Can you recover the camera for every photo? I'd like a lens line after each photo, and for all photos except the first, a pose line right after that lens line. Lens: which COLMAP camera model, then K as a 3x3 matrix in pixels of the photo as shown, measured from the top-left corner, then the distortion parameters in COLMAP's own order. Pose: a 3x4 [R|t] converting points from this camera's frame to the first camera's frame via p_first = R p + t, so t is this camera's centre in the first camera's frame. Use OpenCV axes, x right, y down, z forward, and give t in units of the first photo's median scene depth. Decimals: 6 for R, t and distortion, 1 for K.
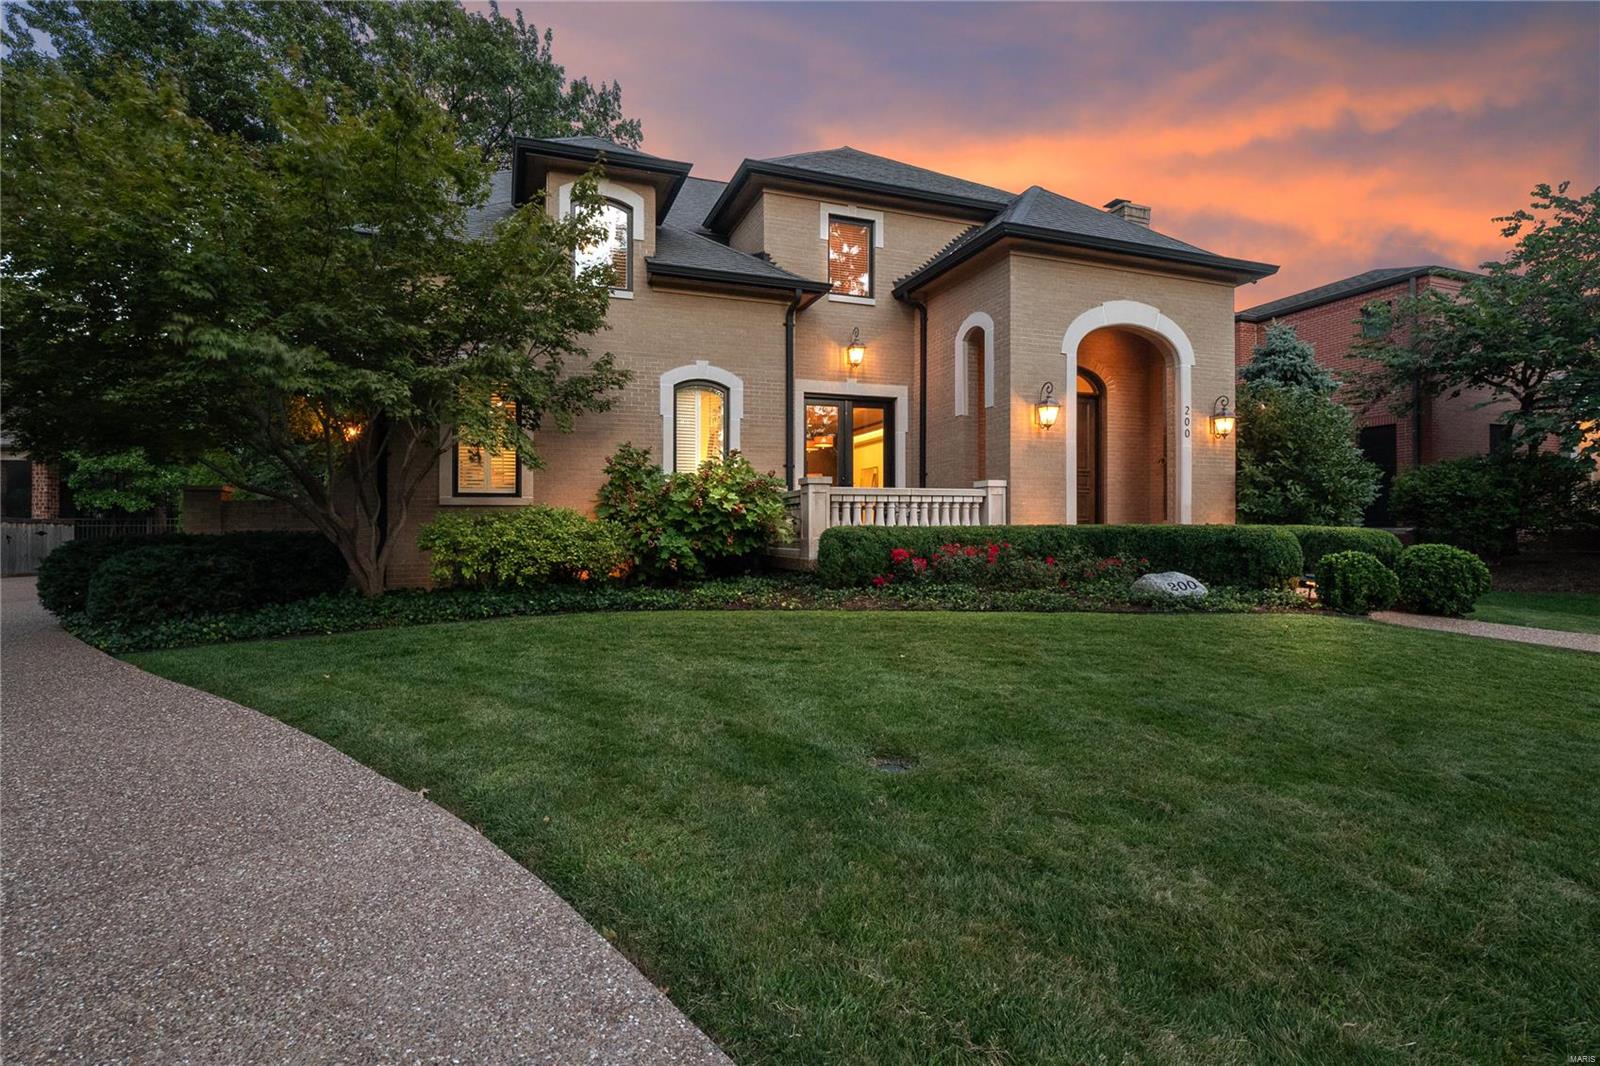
lens RADIAL K [[753.7, 0, 801.3], [0, 753.7, 532.3], [0, 0, 1]] dist [0.000279, 0.000163]
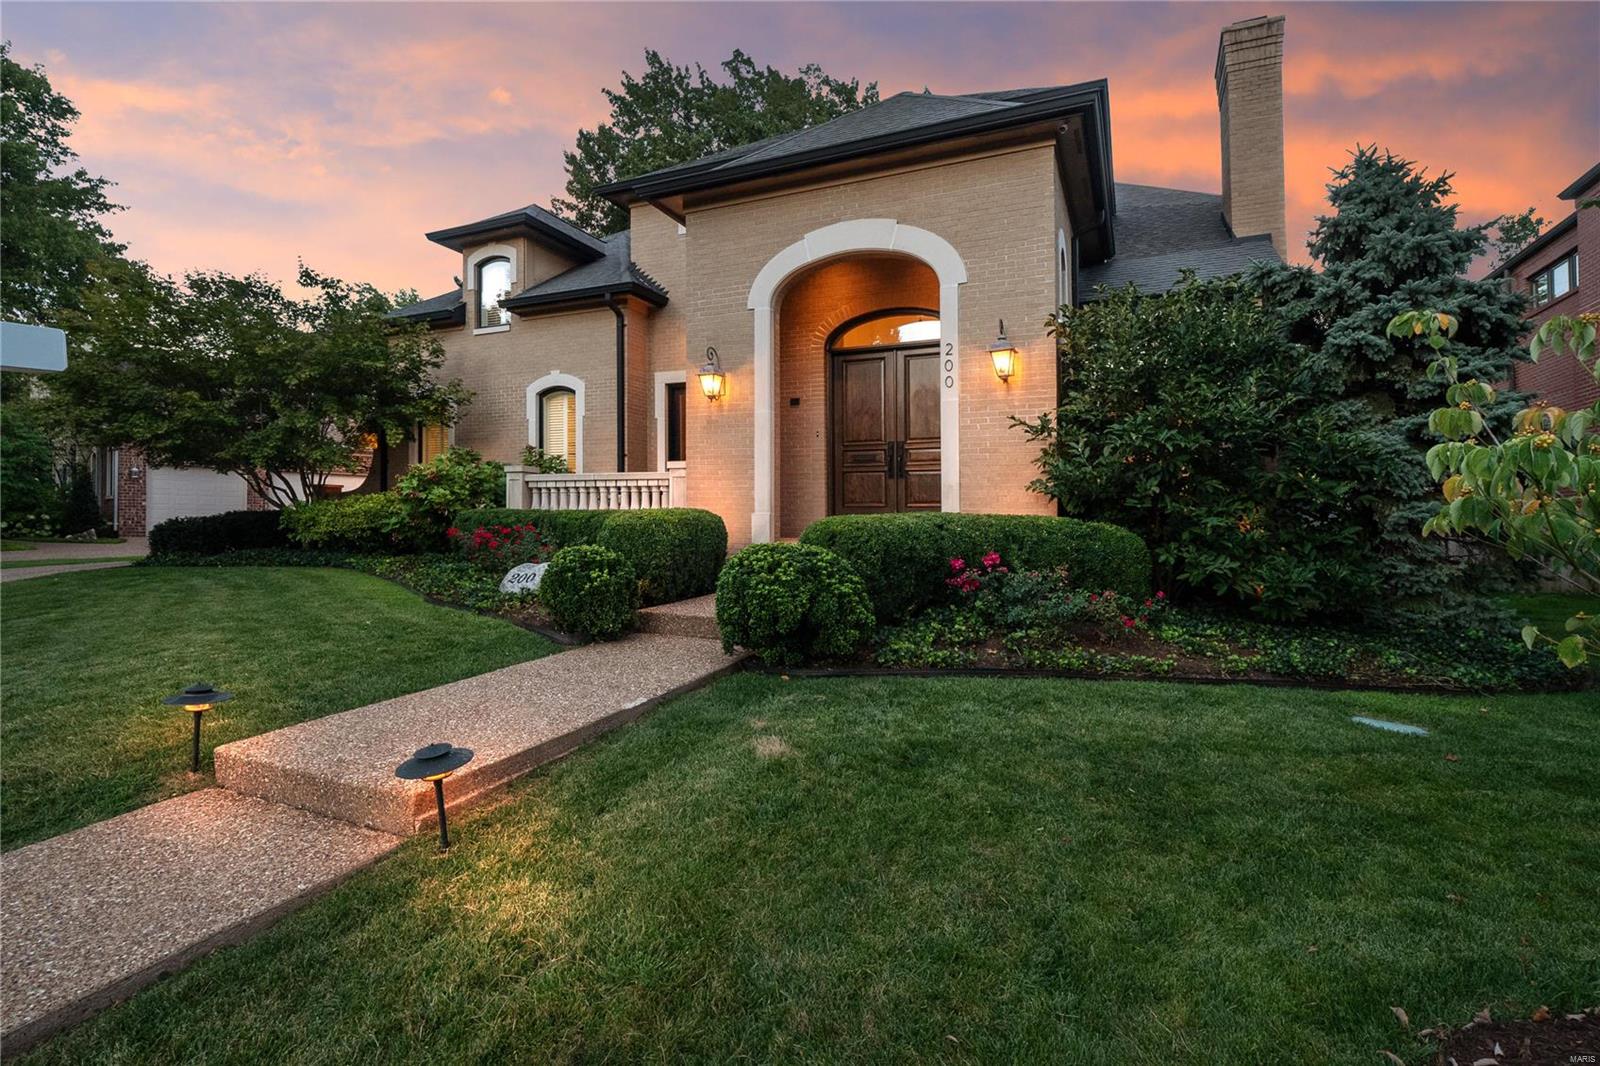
lens RADIAL K [[753.7, 0, 801.9], [0, 753.7, 518.1], [0, 0, 1]] dist [0.000279, 0.000163]
pose [[0.704755, 0.012508, -0.709341, 1.018776], [-0.016809, 0.999858, 0.000931, -0.002857], [0.709252, 0.011267, 0.704865, 0.454479]]
